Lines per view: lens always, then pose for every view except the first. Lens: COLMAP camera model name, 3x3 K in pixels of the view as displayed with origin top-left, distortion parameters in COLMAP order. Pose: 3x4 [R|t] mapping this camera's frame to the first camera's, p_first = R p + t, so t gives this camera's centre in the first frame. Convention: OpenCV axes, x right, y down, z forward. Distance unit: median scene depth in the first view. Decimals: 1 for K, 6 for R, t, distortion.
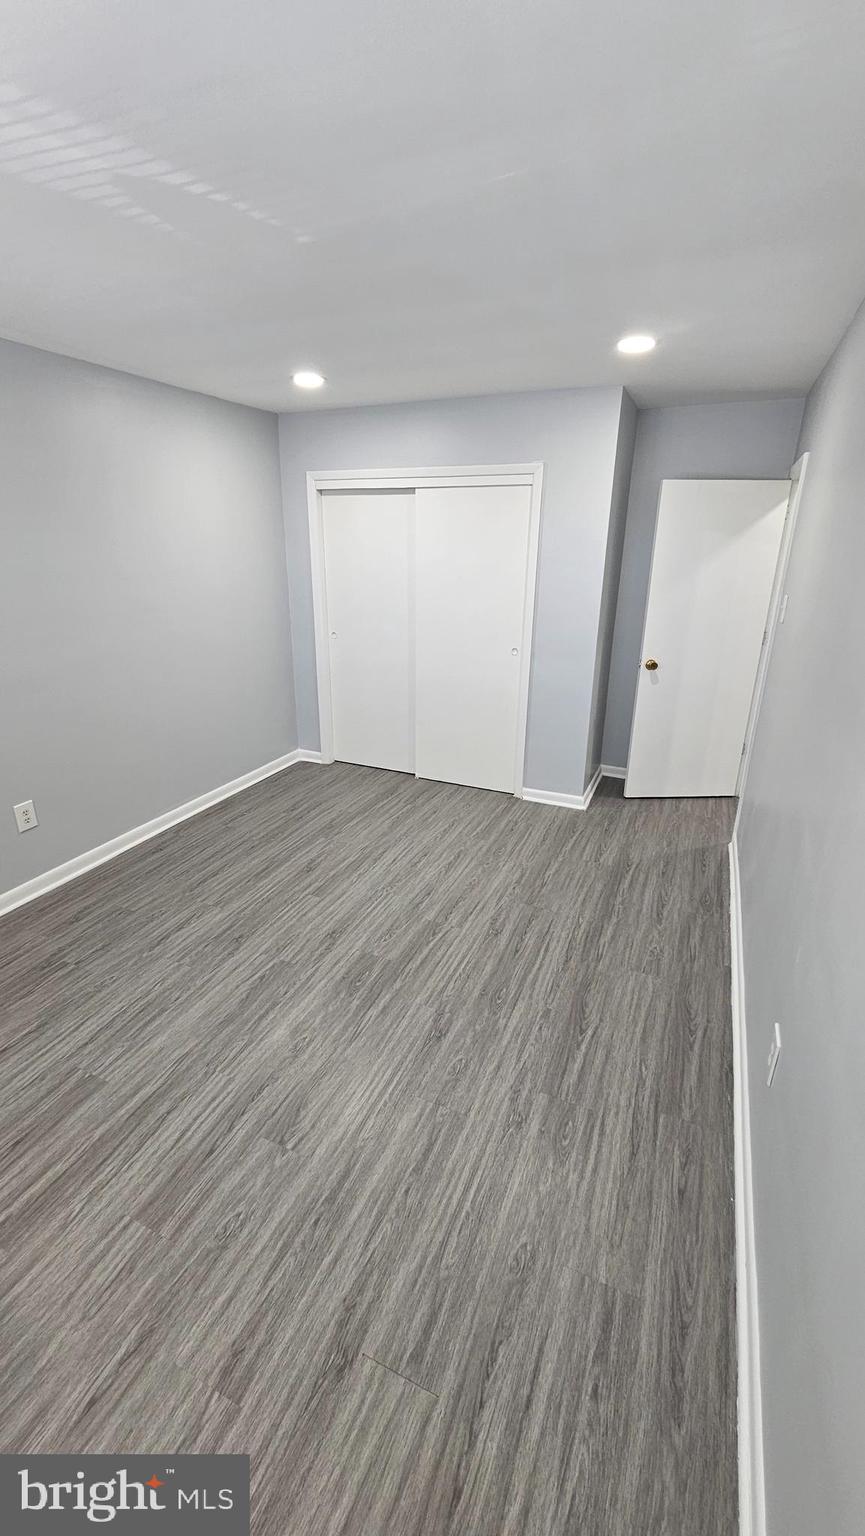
lens RADIAL K [[624.9, 0, 421.0], [0, 624.9, 761.2], [0, 0, 1]] dist [-0.001543, -0.001423]
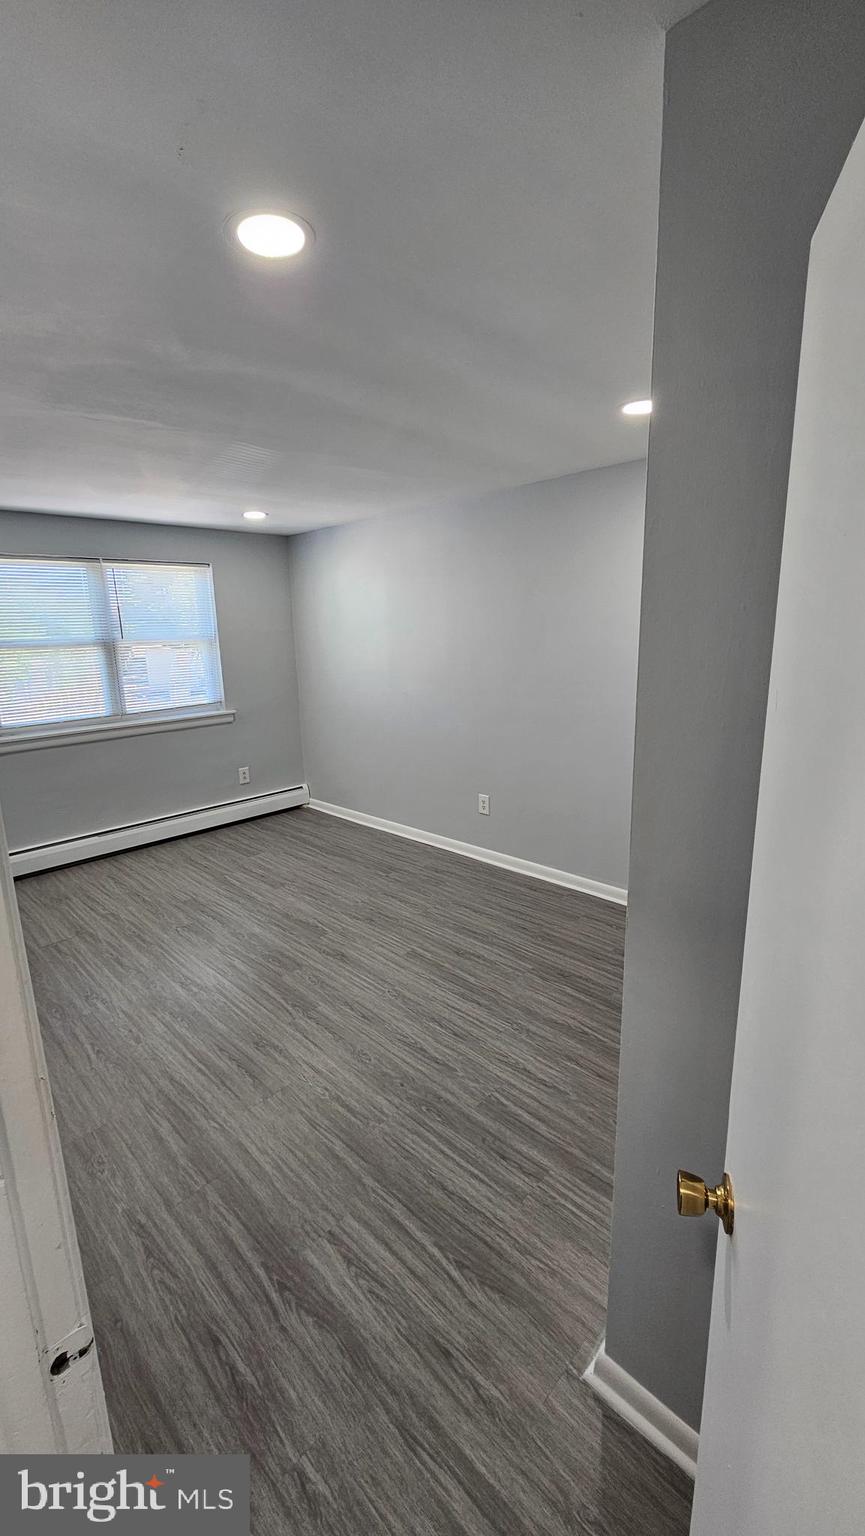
lens RADIAL K [[624.9, 0, 421.0], [0, 624.9, 761.2], [0, 0, 1]] dist [-0.001543, -0.001423]
pose [[-0.350525, 0.202249, -0.914455, 0.736024], [-0.291263, 0.904445, 0.311680, -0.417725], [0.890111, 0.375599, -0.258123, 1.217225]]
